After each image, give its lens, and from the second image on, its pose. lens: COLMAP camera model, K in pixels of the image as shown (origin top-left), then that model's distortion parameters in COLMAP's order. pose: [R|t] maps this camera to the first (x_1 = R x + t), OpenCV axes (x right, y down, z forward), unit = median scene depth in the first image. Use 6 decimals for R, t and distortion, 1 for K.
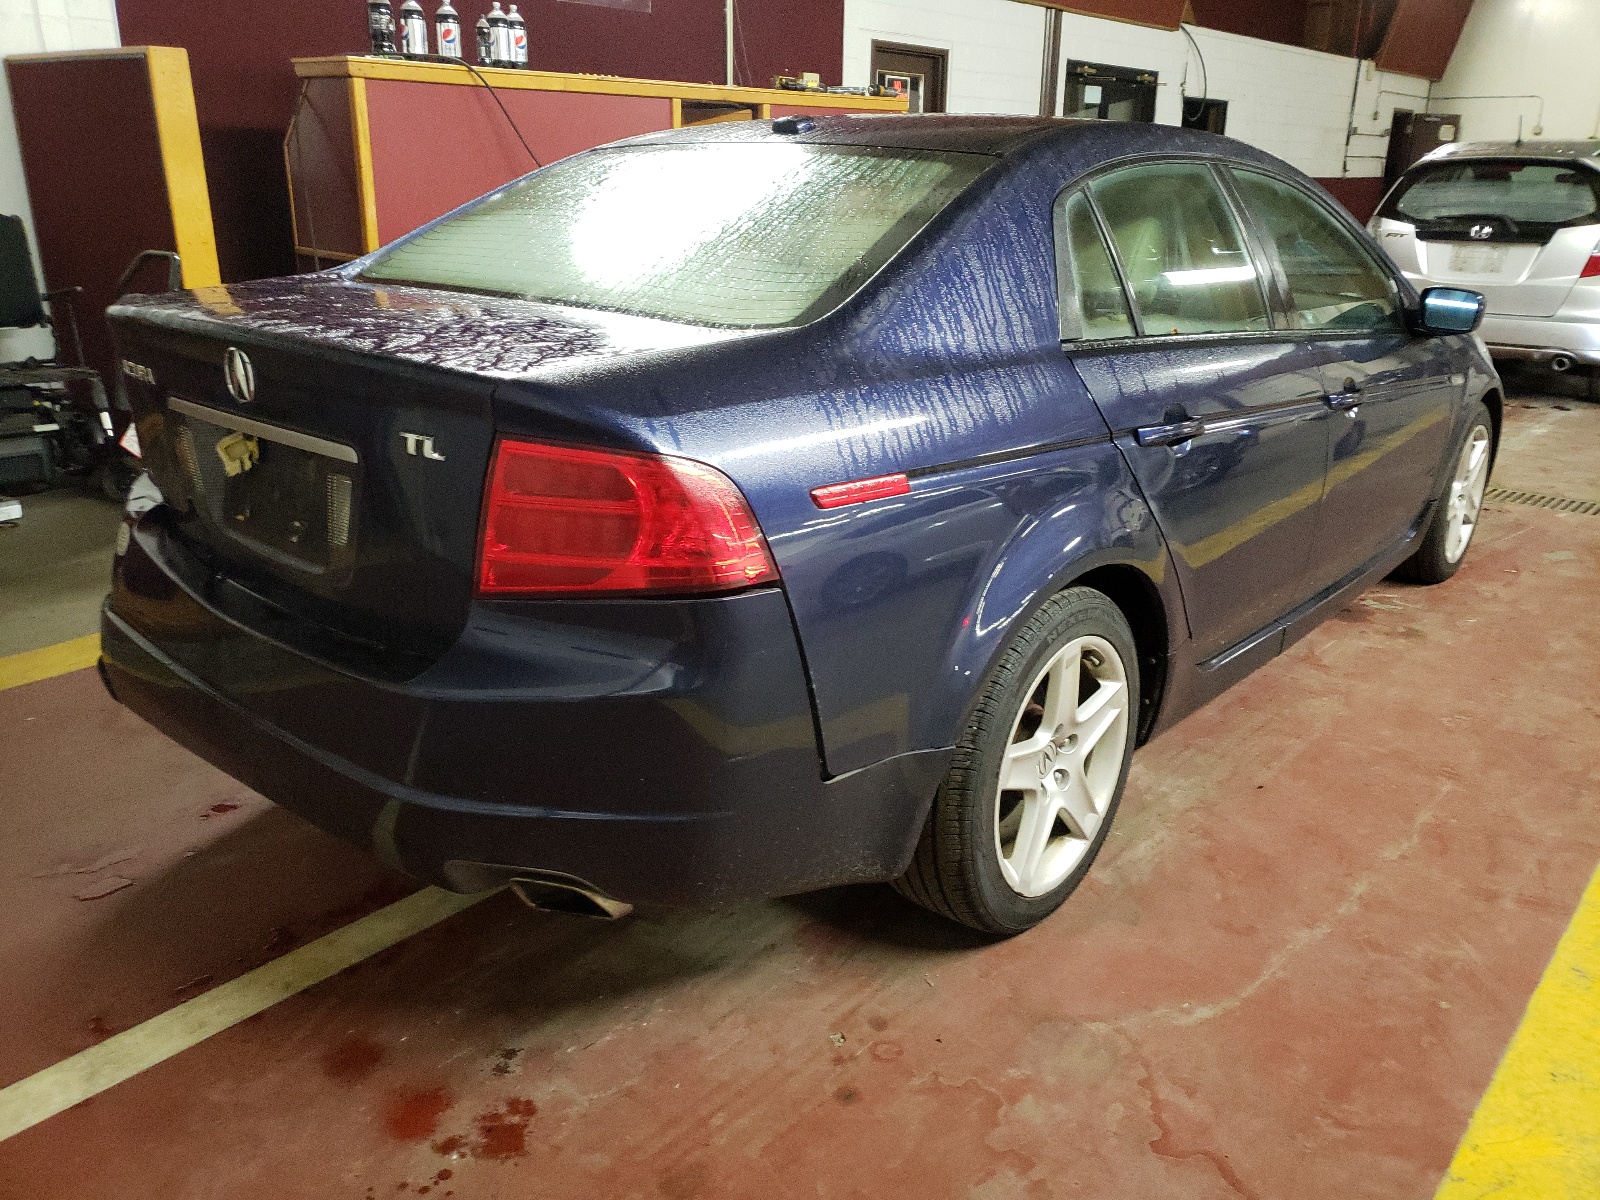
lens RADIAL K [[1233.3, 0, 805.9], [0, 1233.3, 600.2], [0, 0, 1]] dist [0.026011, -0.007128]
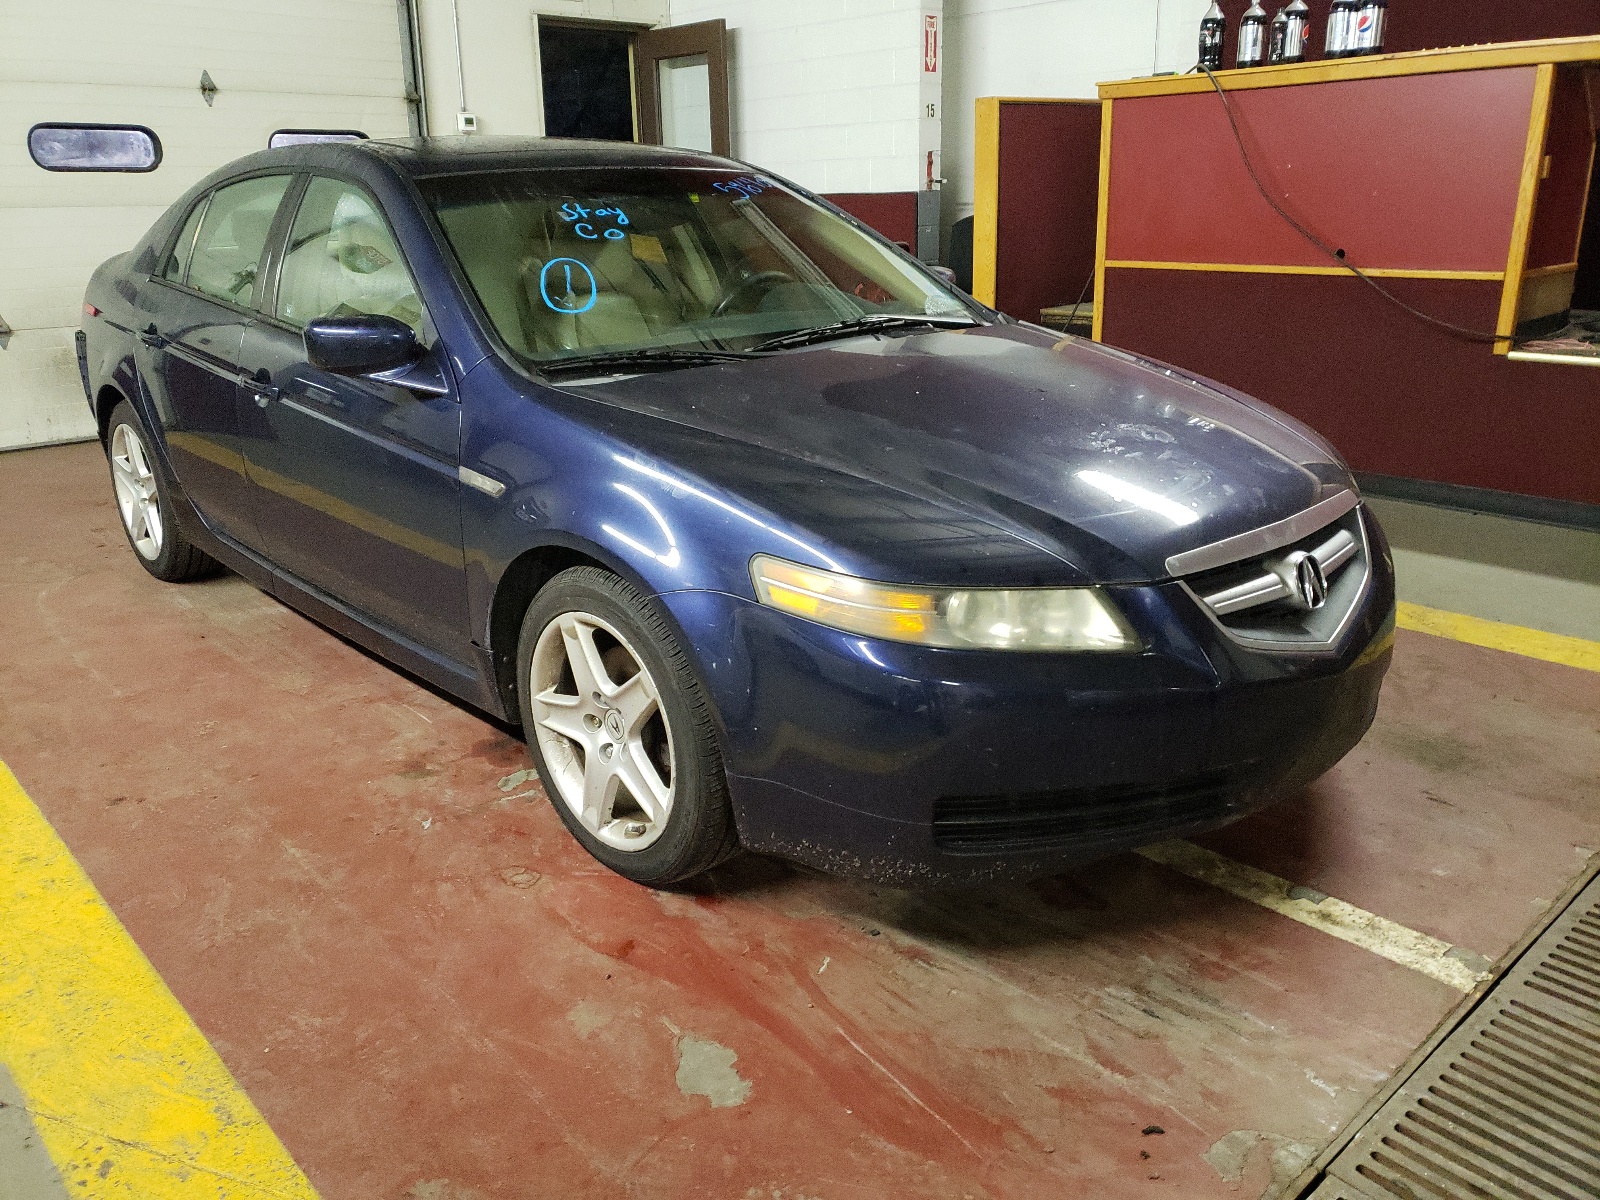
lens RADIAL K [[1233.3, 0, 805.9], [0, 1233.3, 600.2], [0, 0, 1]] dist [0.026011, -0.007128]
pose [[-0.112515, 0.303939, -0.946024, 1.081312], [-0.314192, 0.892339, 0.324060, -0.366159], [0.942668, 0.333695, -0.004907, 1.120466]]
